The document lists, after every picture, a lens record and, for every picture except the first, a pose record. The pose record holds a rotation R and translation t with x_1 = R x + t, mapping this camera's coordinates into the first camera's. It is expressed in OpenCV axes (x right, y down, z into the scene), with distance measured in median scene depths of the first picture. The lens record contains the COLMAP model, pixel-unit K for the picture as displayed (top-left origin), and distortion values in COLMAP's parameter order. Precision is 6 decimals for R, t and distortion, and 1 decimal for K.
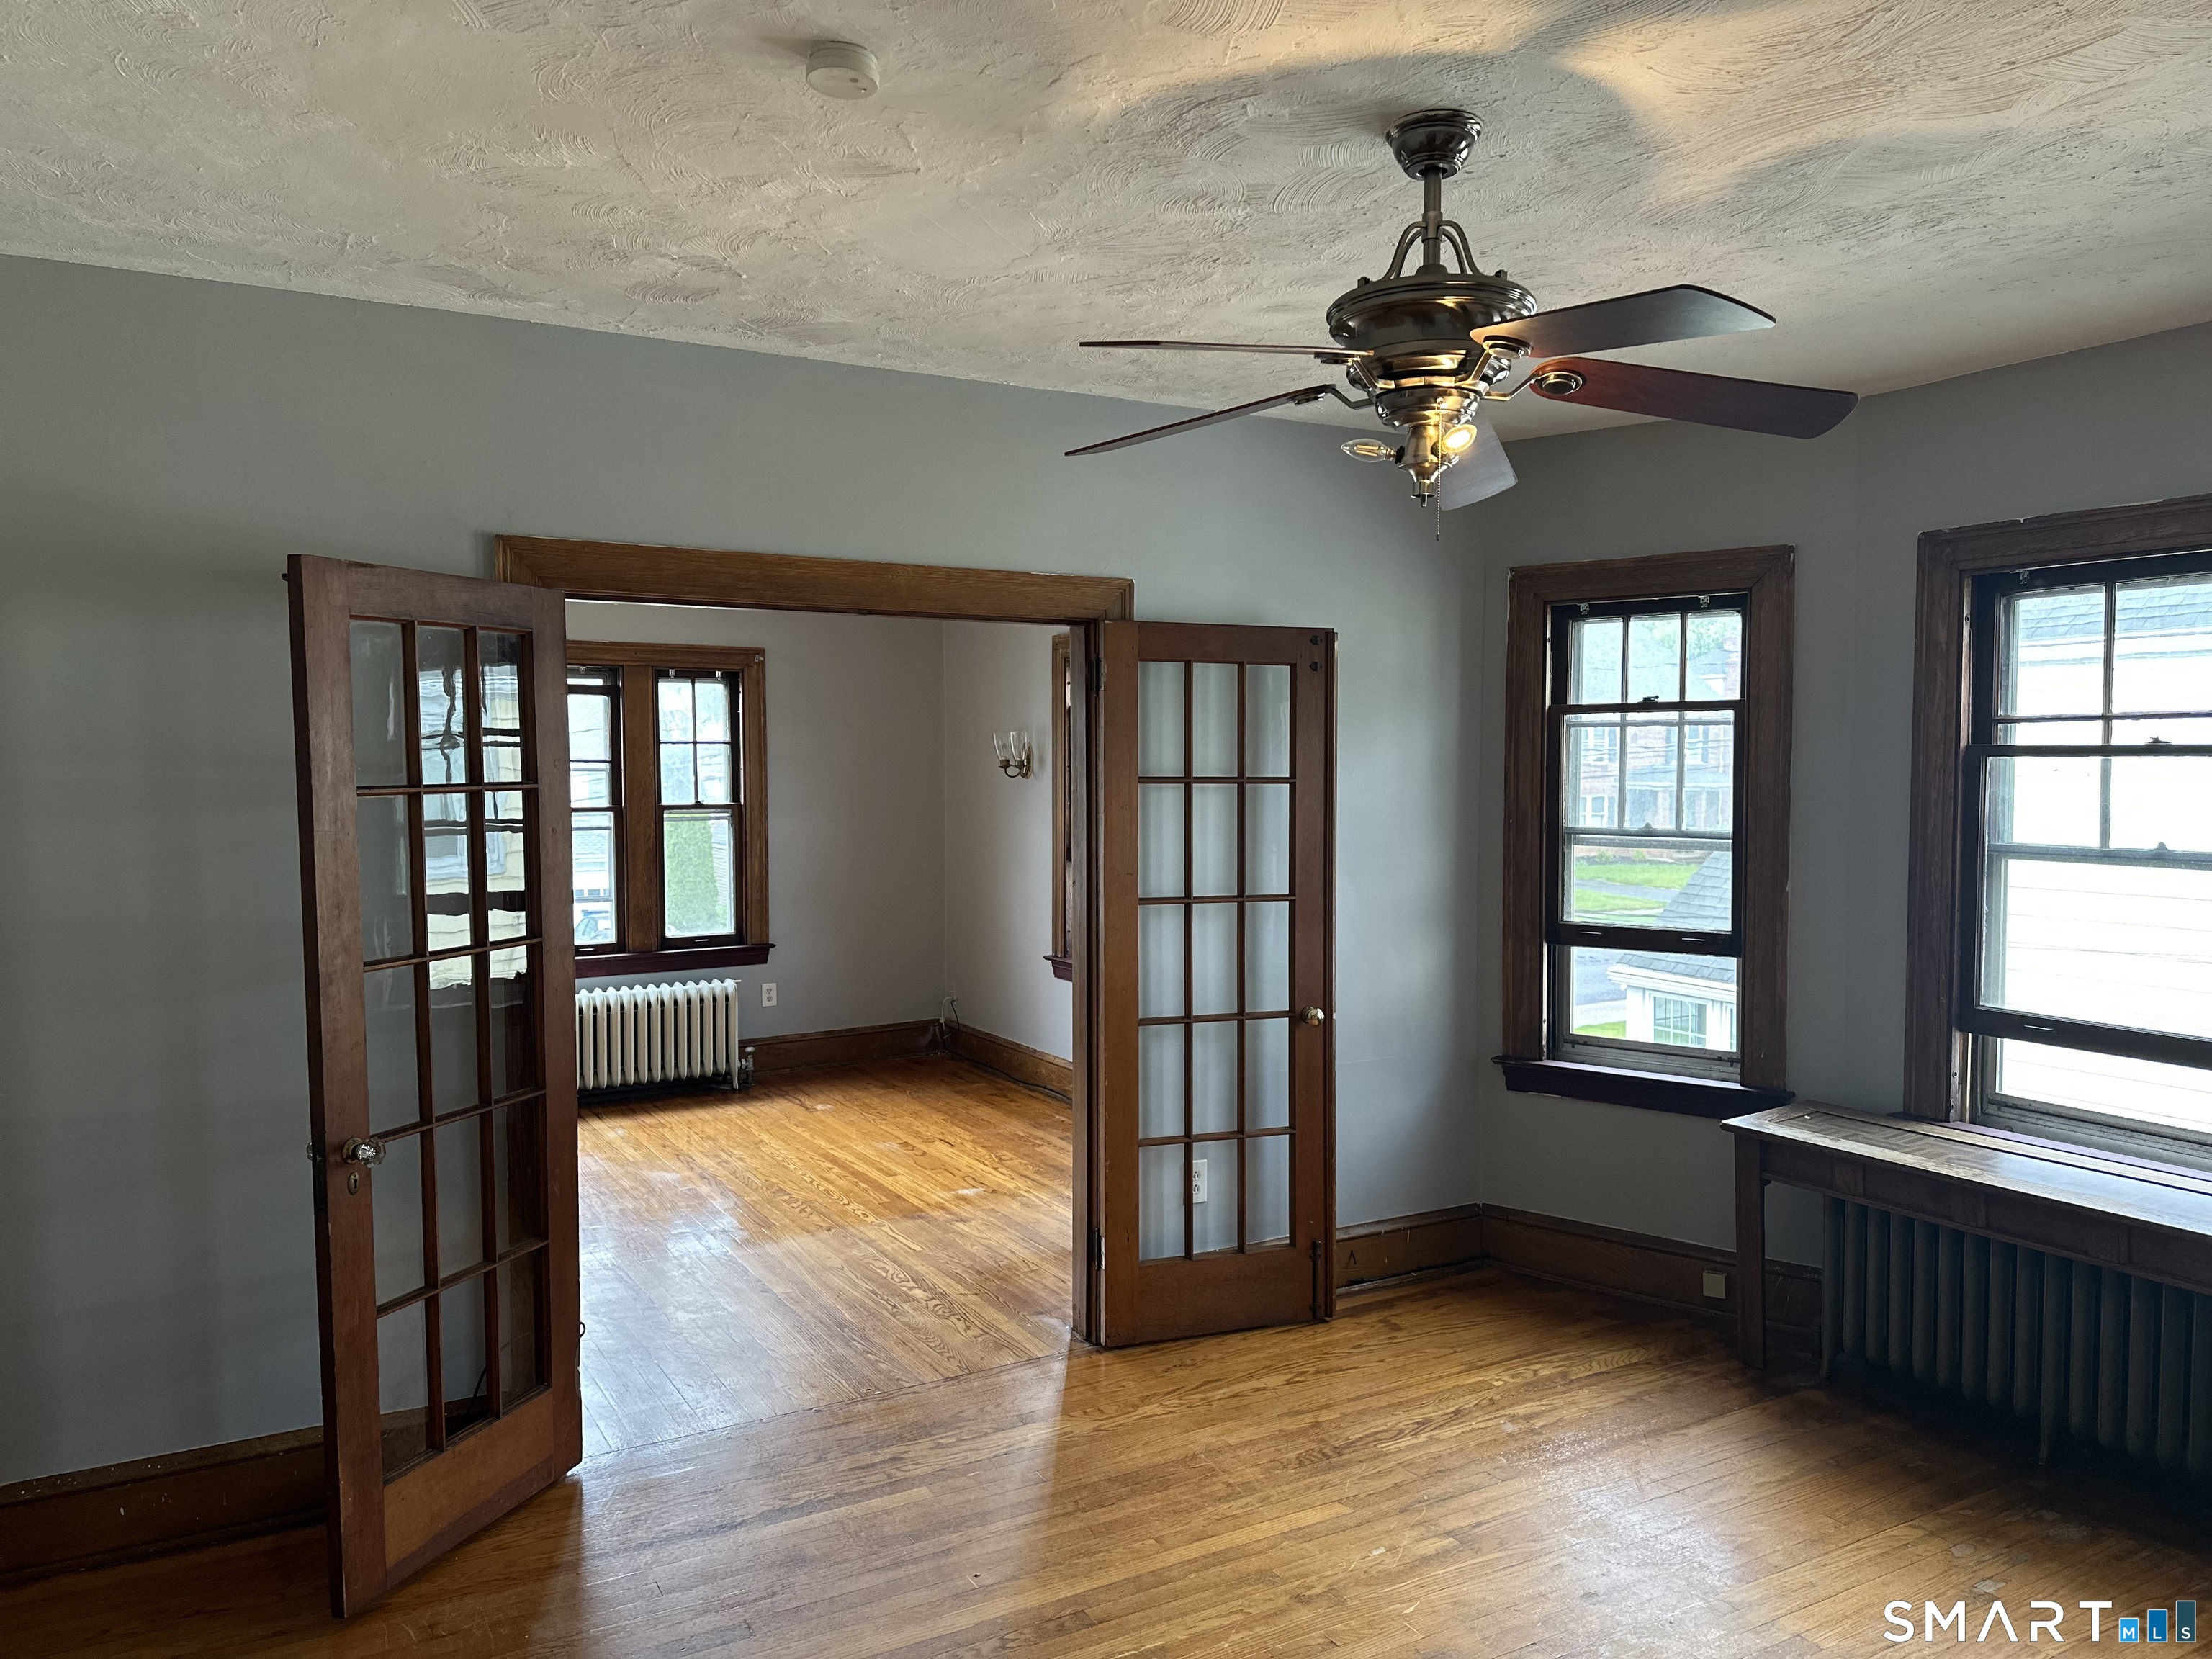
lens RADIAL K [[1552.0, 0, 1111.2], [0, 1552.0, 839.1], [0, 0, 1]] dist [0.014164, -0.022541]
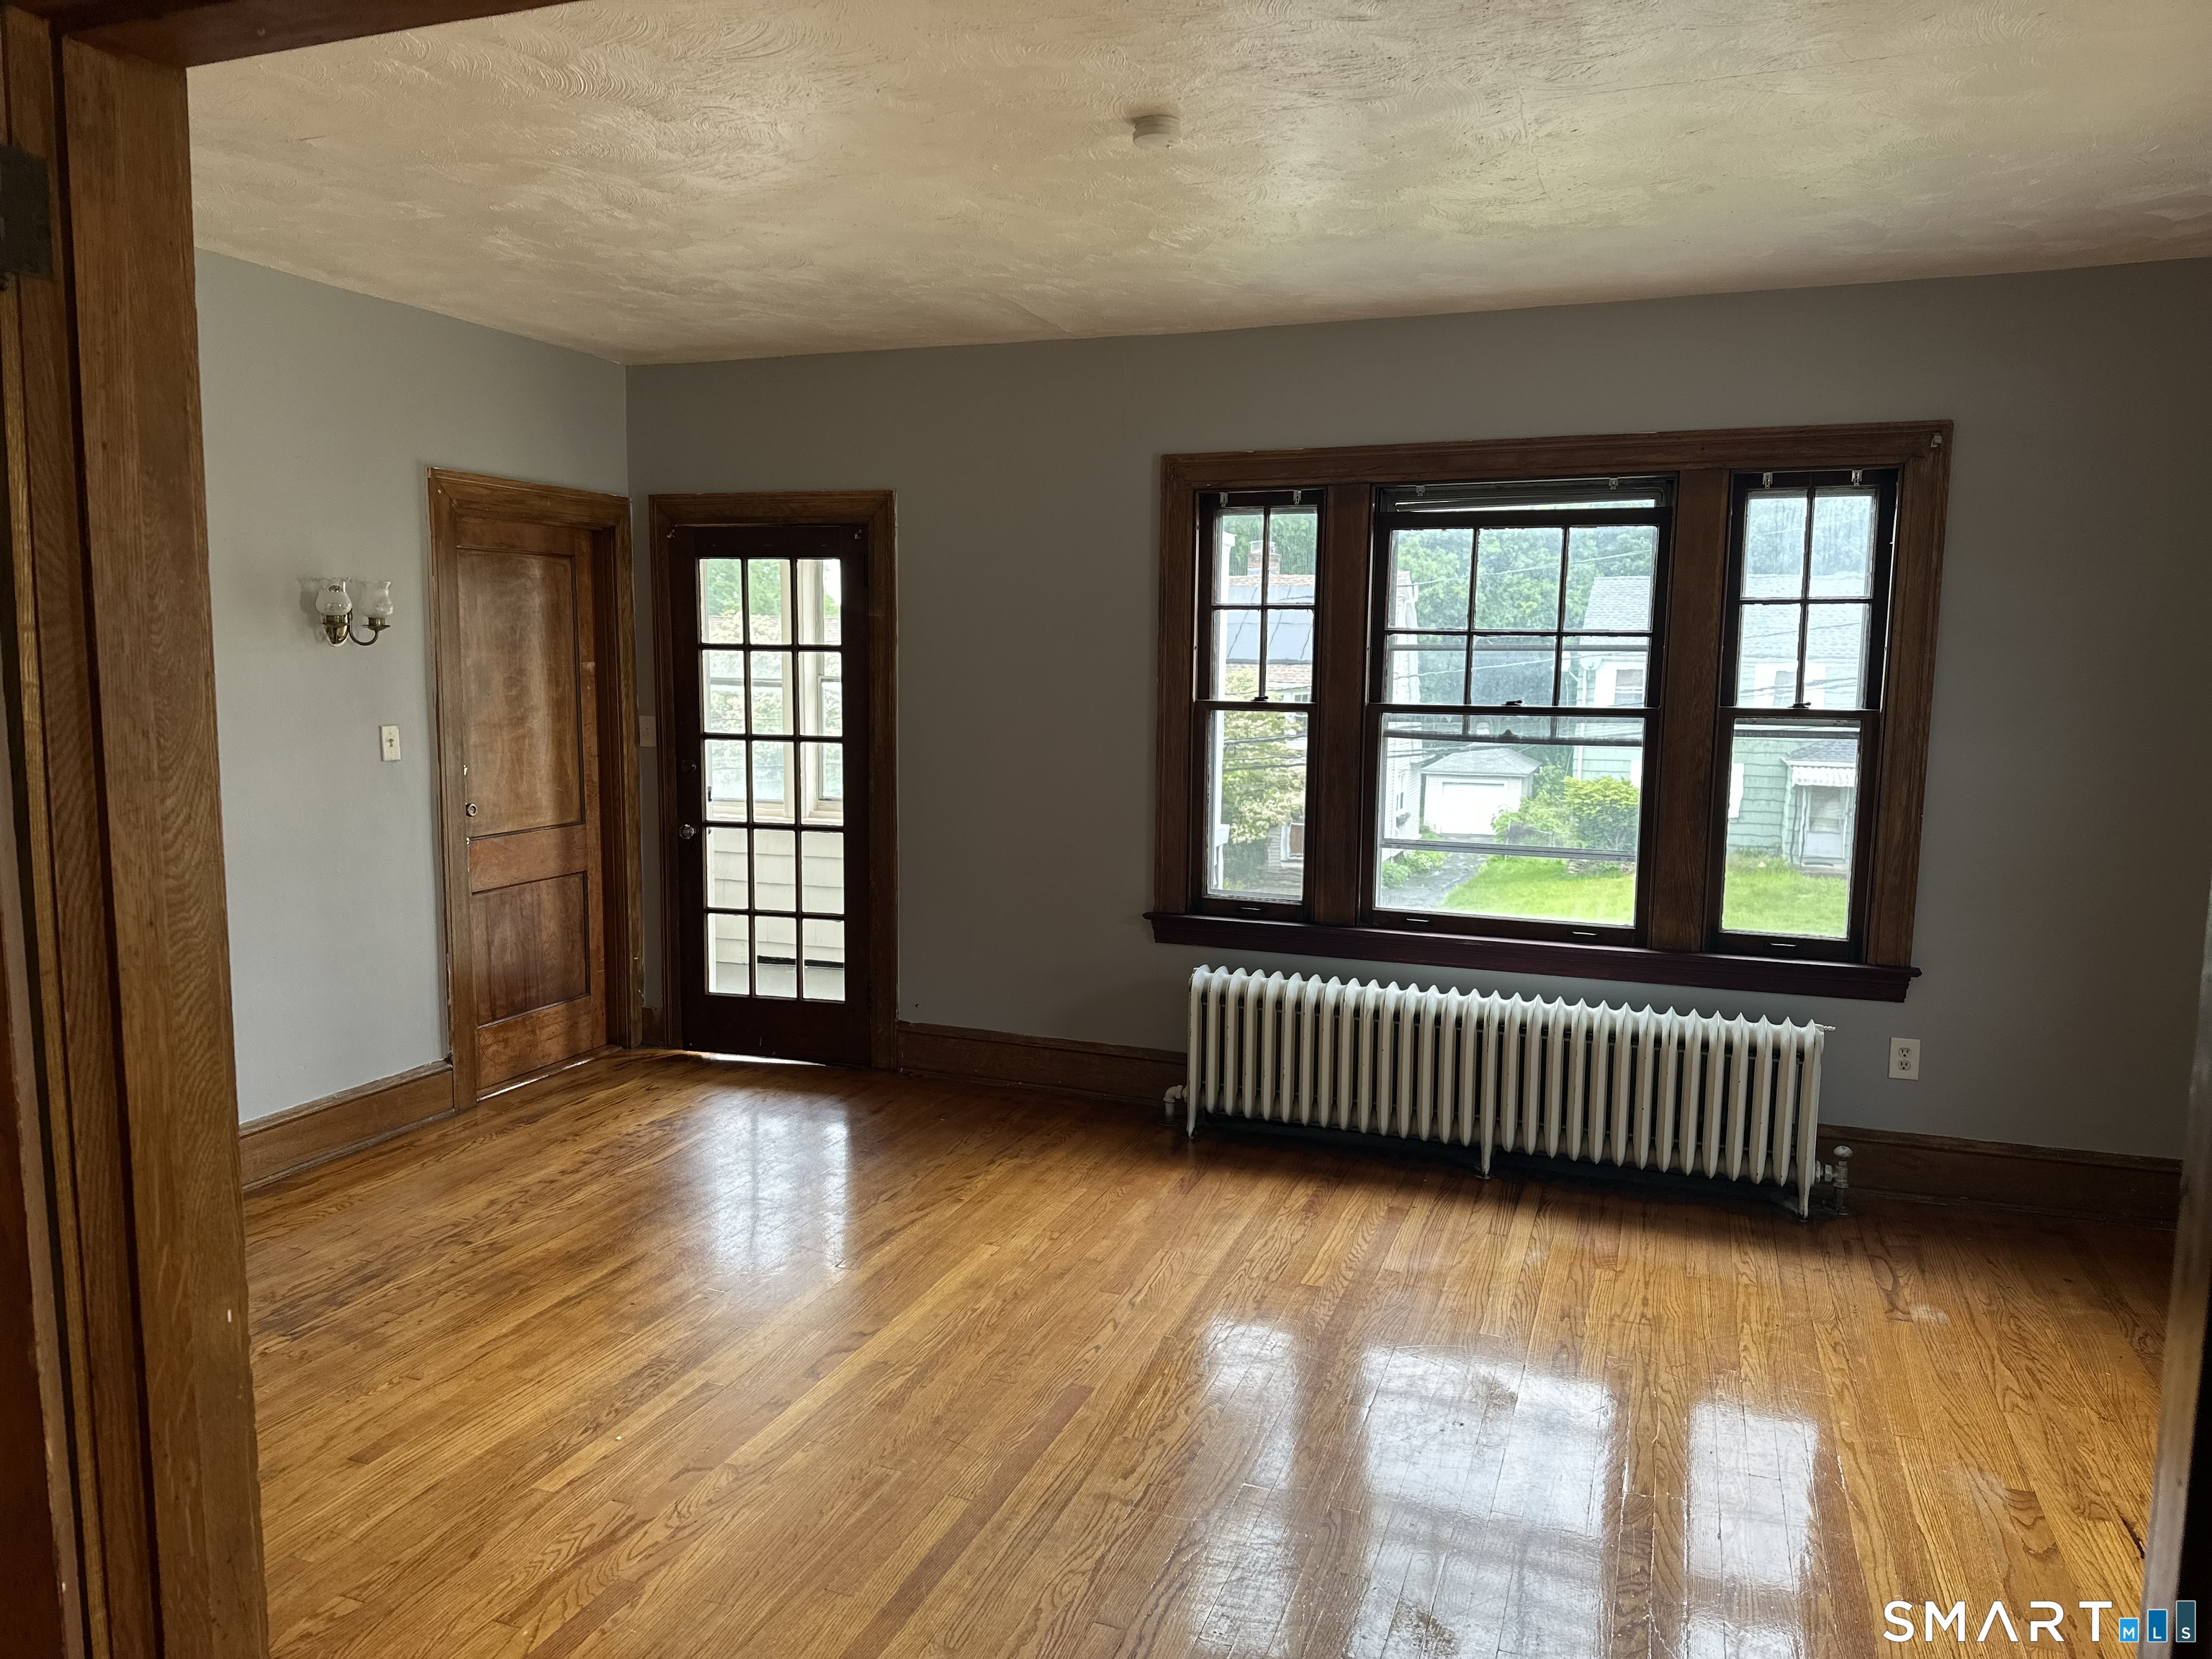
lens RADIAL K [[1552.0, 0, 1083.0], [0, 1552.0, 841.8], [0, 0, 1]] dist [0.014164, -0.022541]
pose [[0.624488, 0.103453, -0.774153, 0.019130], [-0.047743, 0.994392, 0.094371, -0.015479], [0.779574, -0.021973, 0.625924, 0.435907]]
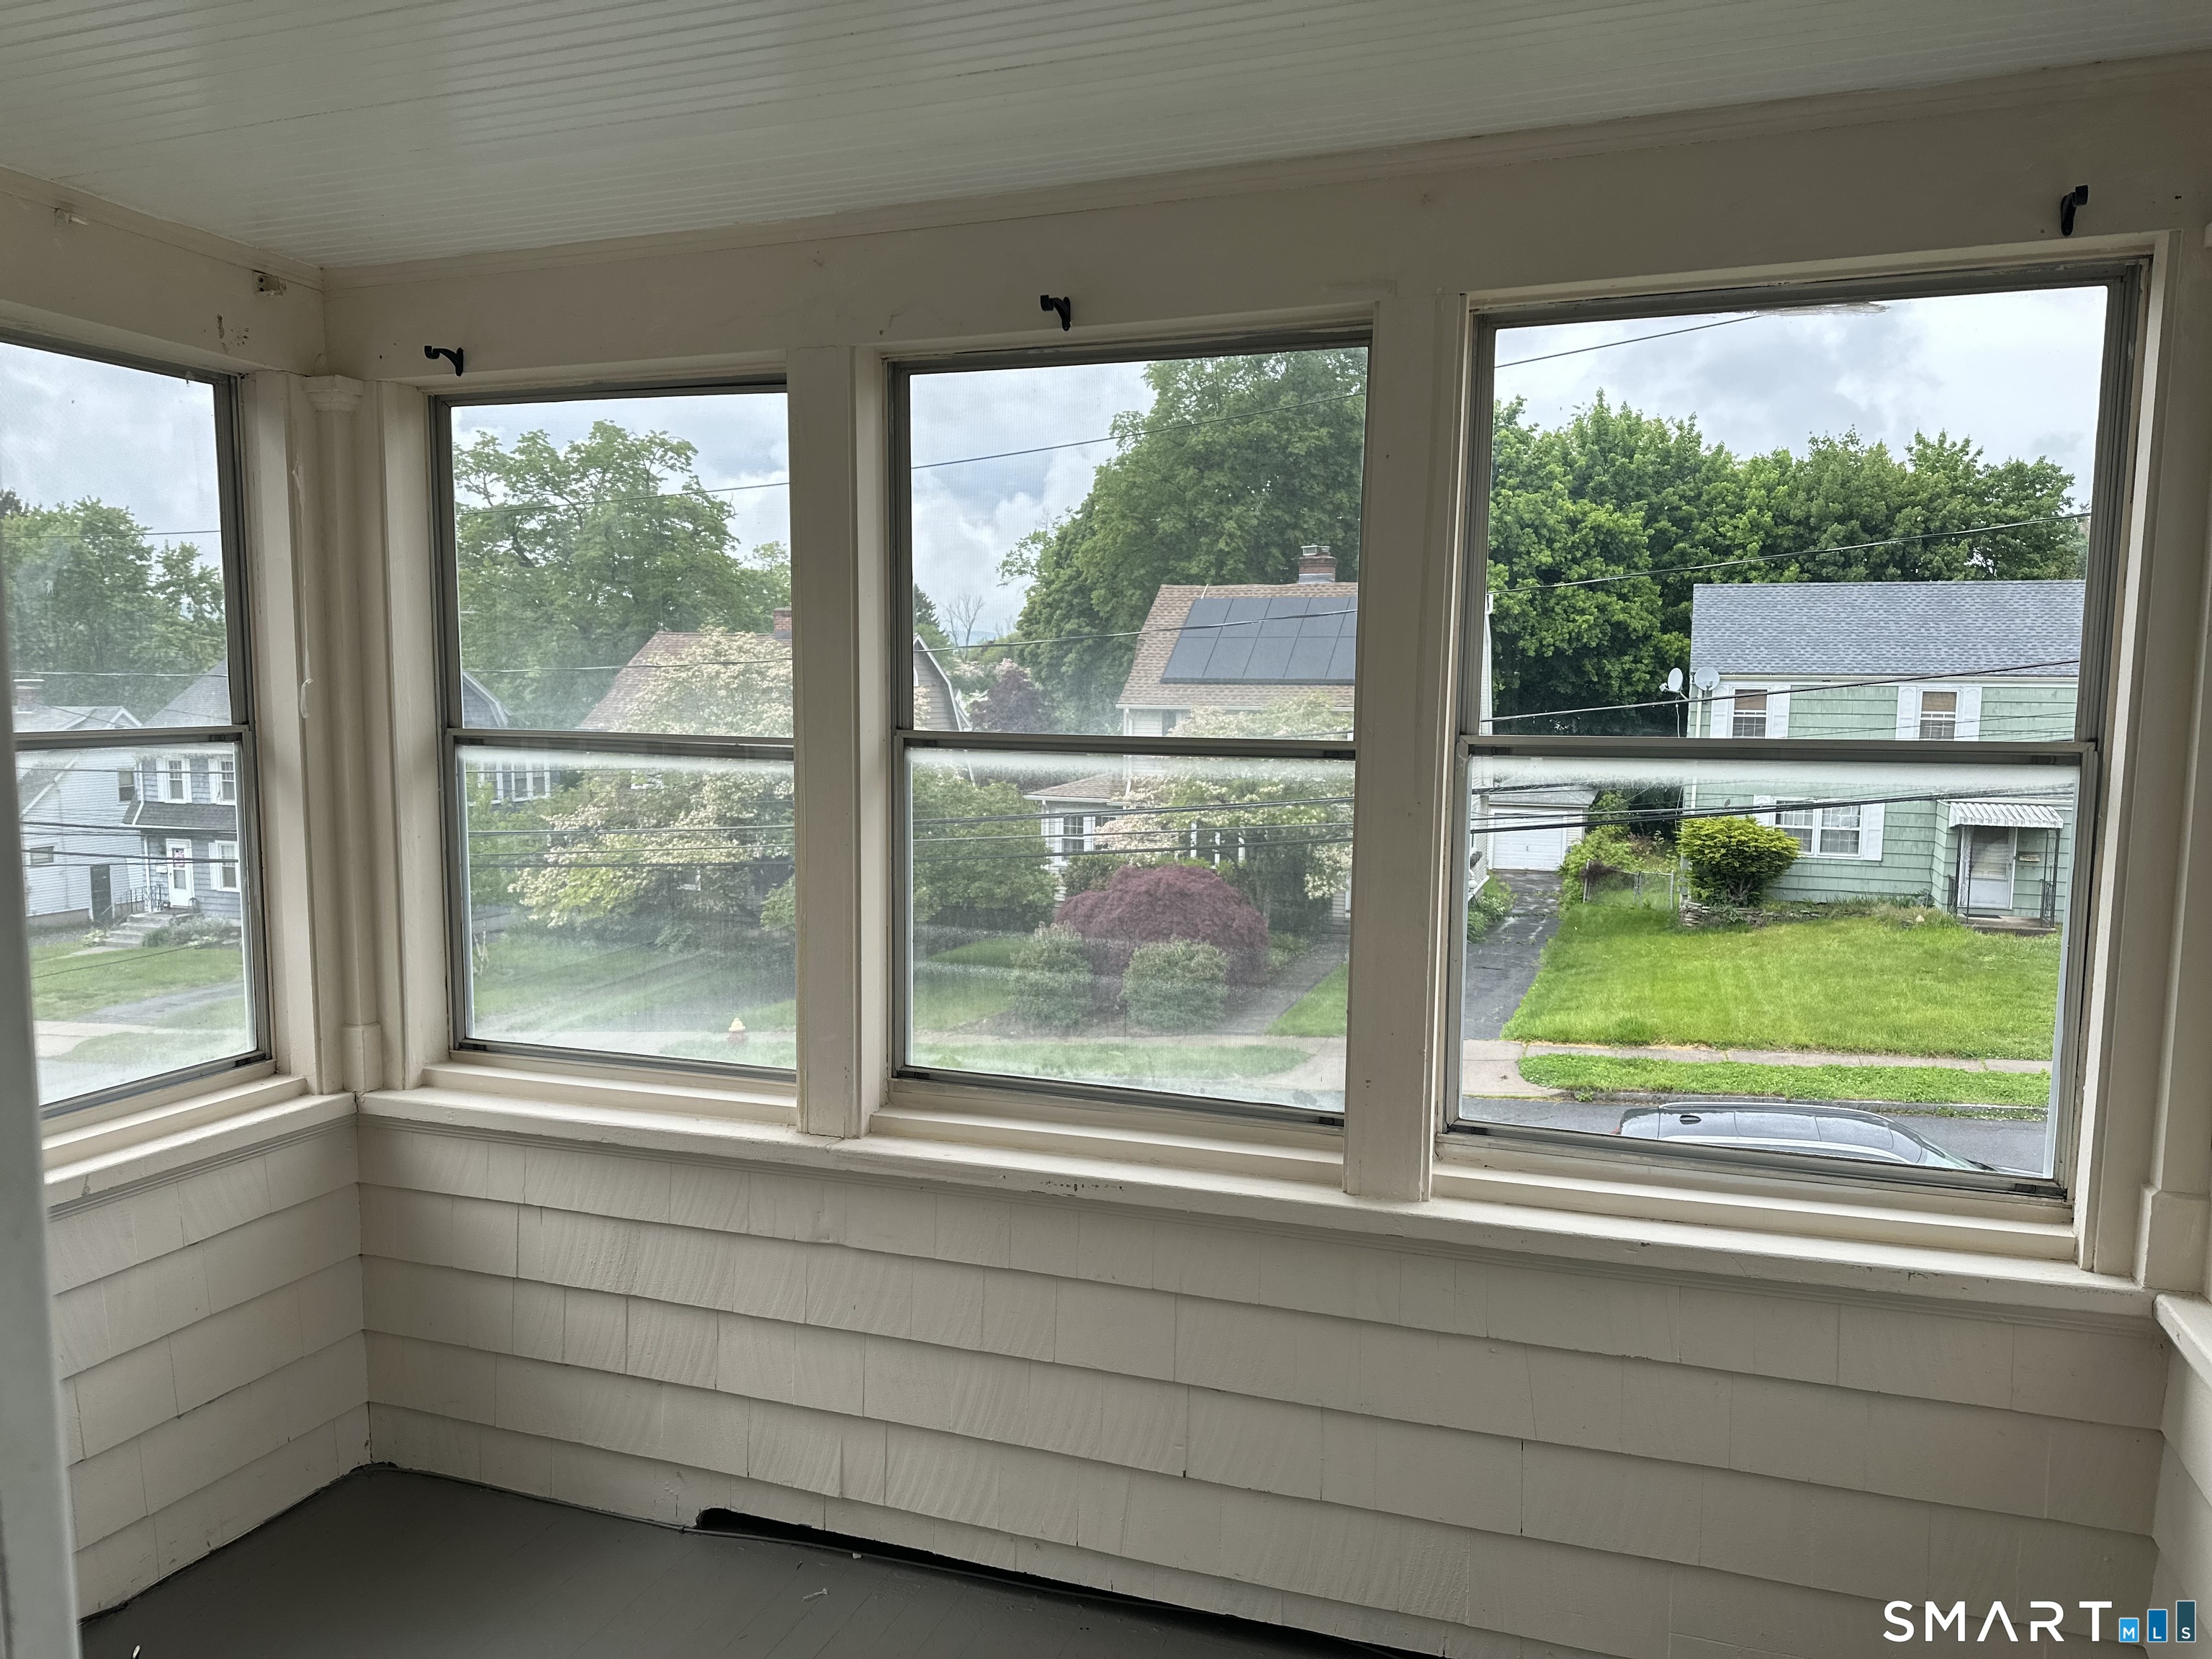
lens RADIAL K [[1552.0, 0, 1095.6], [0, 1552.0, 843.4], [0, 0, 1]] dist [0.014164, -0.022541]
pose [[0.638267, 0.093233, -0.764149, -0.057249], [-0.048090, 0.995529, 0.081296, -0.015471], [0.768312, -0.015141, 0.639897, 0.475752]]
